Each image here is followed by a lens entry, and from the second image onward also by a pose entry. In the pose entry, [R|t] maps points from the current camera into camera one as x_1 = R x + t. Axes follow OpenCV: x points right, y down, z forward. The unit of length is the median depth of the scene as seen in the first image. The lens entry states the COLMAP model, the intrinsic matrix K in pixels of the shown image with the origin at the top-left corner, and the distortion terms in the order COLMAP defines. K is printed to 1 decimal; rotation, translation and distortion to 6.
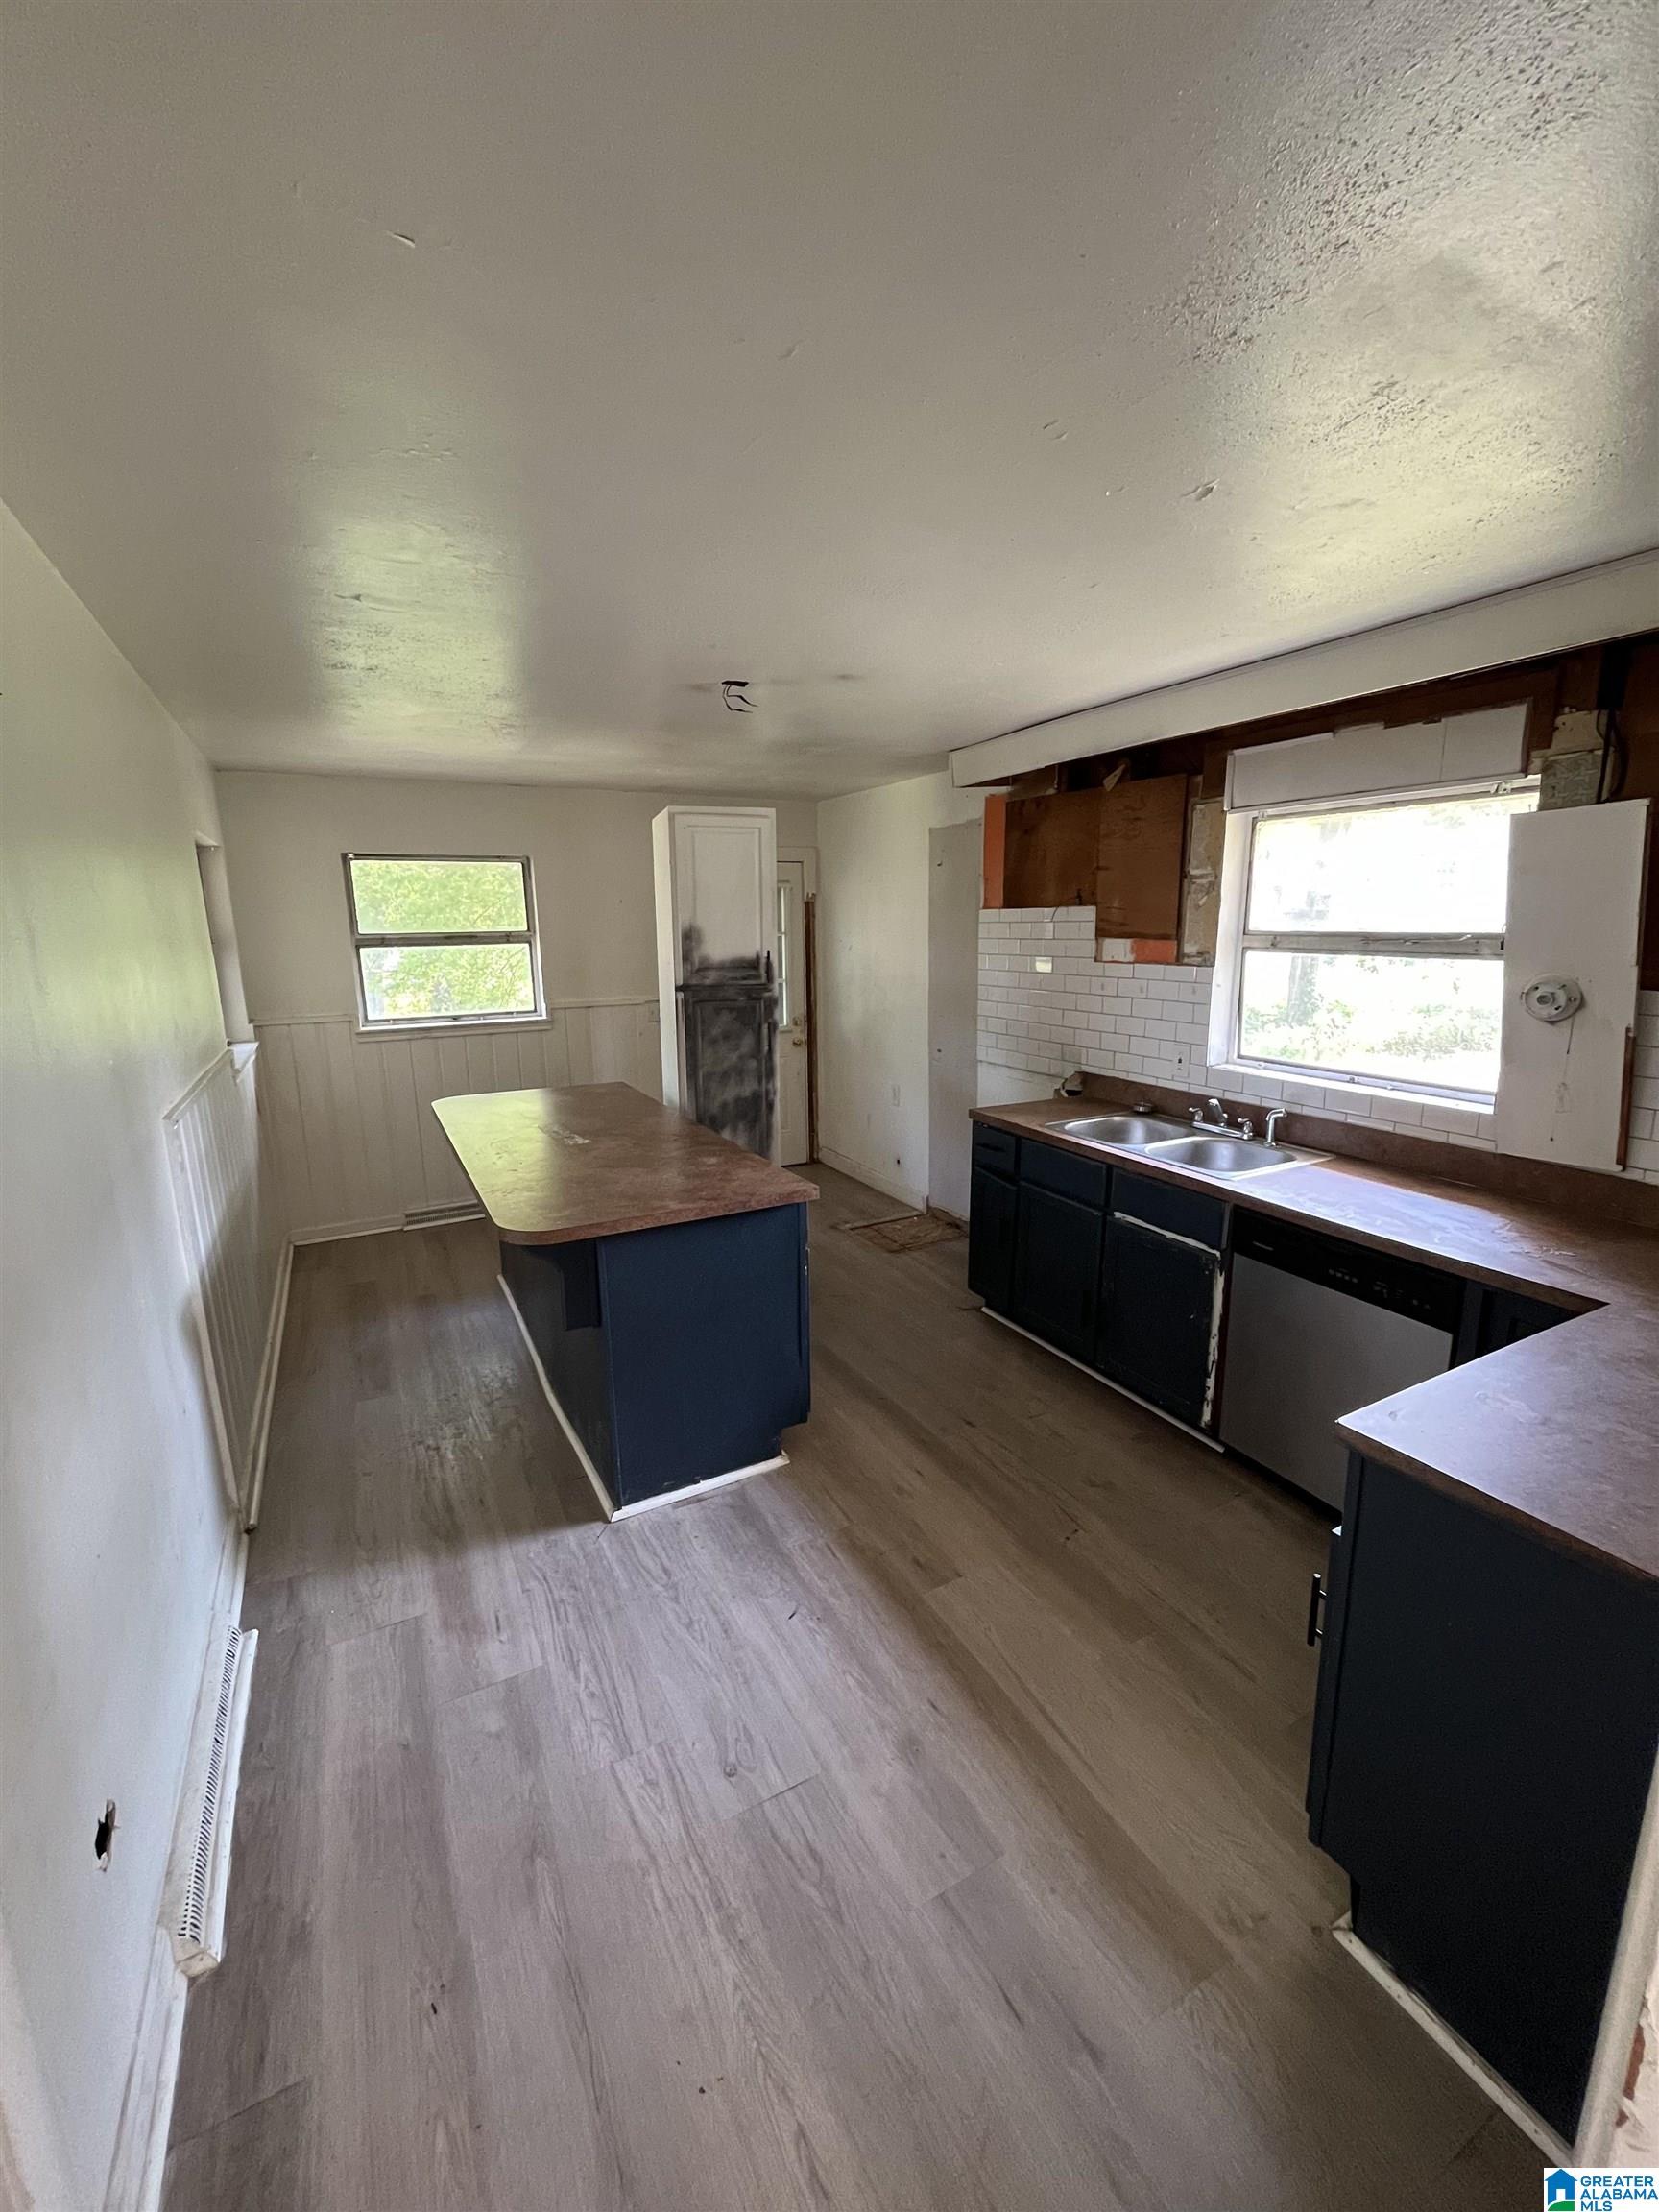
lens RADIAL K [[892.0, 0, 826.9], [0, 892.0, 1100.3], [0, 0, 1]] dist [-0.003770, 0.000121]
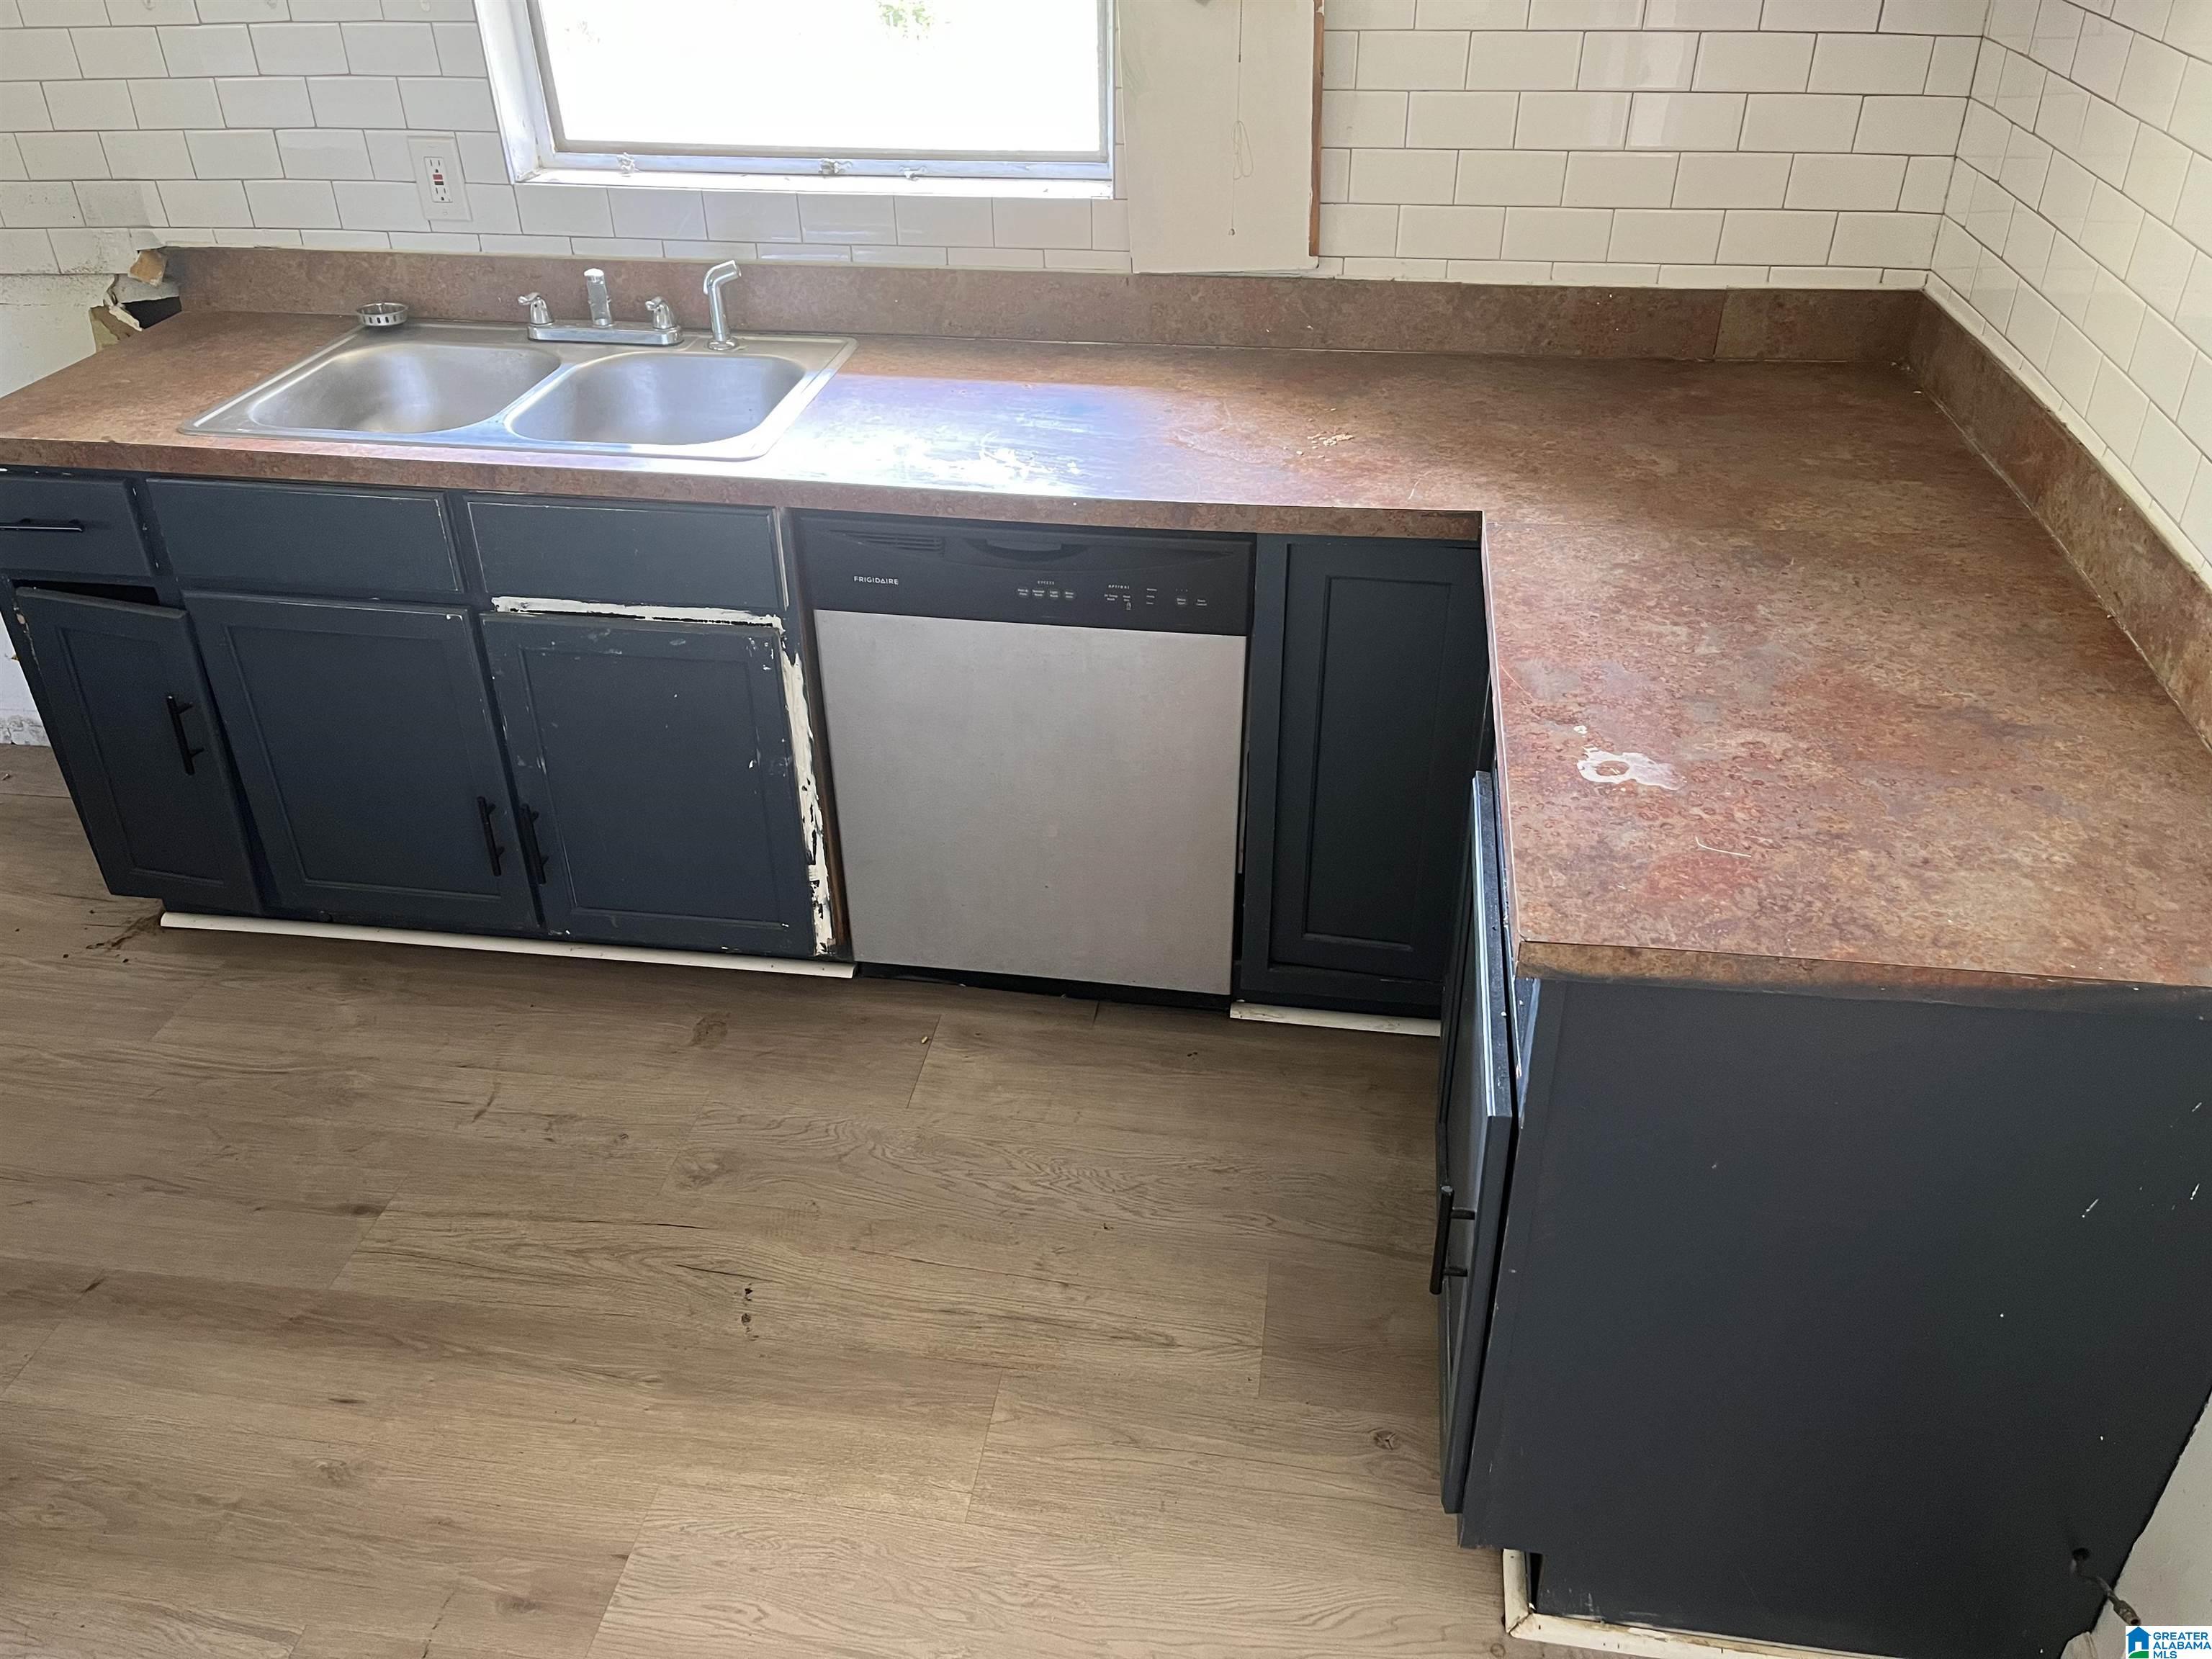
lens RADIAL K [[1682.5, 0, 1103.4], [0, 1682.5, 832.8], [0, 0, 1]] dist [0.054052, -0.067417]
pose [[0.600391, -0.430828, 0.673734, -0.085978], [0.167592, 0.891554, 0.420767, -0.062679], [-0.781949, -0.139713, 0.607484, 0.286662]]
